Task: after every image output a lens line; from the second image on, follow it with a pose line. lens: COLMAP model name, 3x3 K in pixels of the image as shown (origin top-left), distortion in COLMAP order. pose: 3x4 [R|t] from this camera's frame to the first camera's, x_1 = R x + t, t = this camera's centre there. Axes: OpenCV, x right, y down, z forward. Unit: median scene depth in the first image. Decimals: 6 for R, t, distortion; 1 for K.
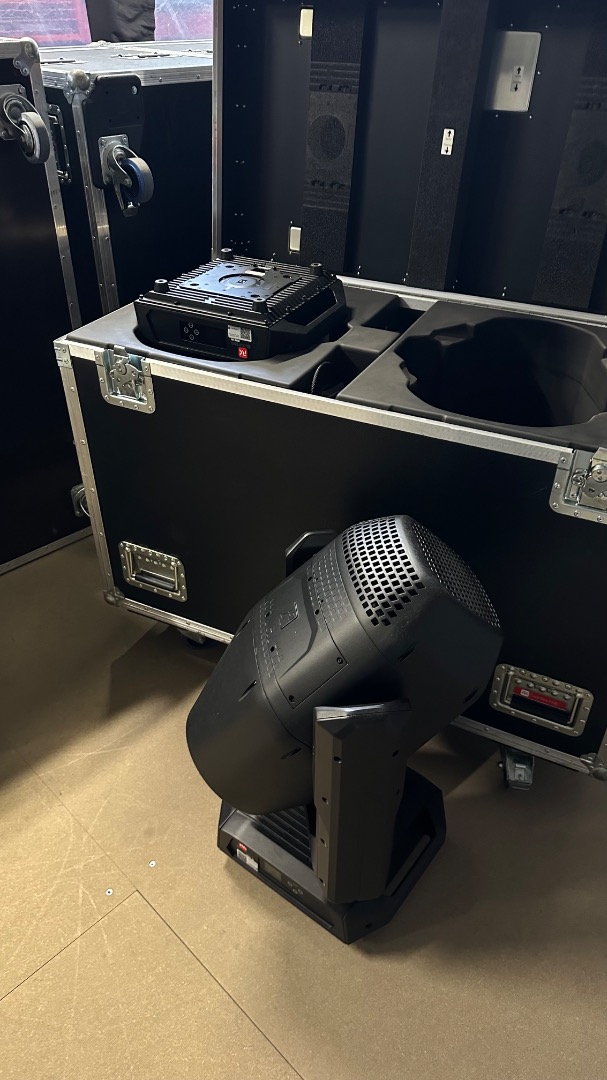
lens RADIAL K [[781.6, 0, 303.5], [0, 781.6, 540.0], [0, 0, 1]] dist [0.068625, -0.115819]
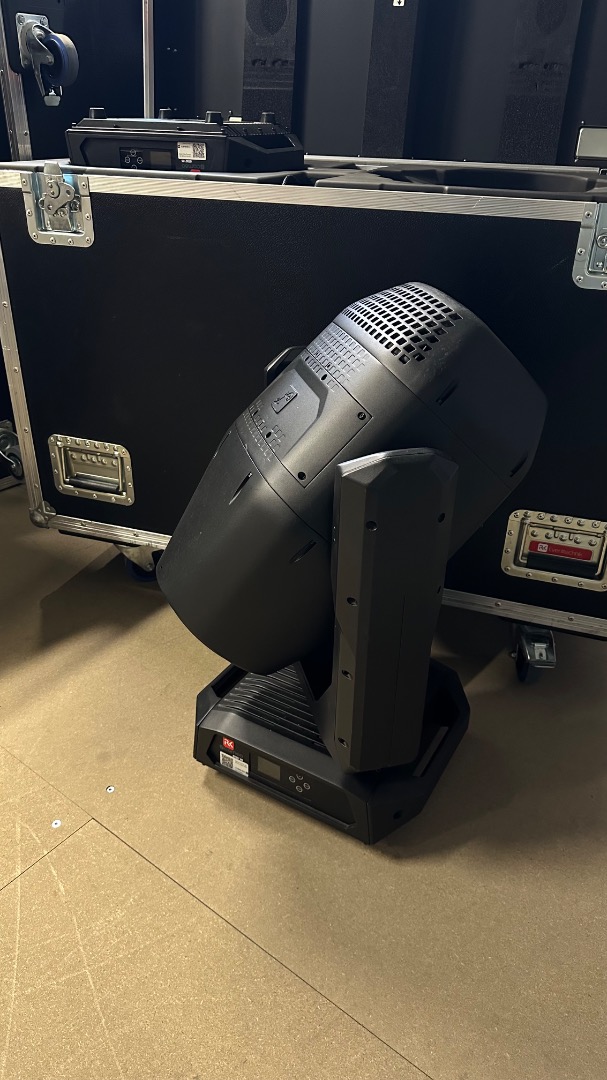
lens RADIAL K [[781.6, 0, 303.5], [0, 781.6, 540.0], [0, 0, 1]] dist [0.068625, -0.115819]
pose [[0.991736, -0.048590, 0.118742, -0.083069], [0.062203, 0.991558, -0.113771, 0.269491], [-0.112211, 0.120217, 0.986386, 0.174861]]
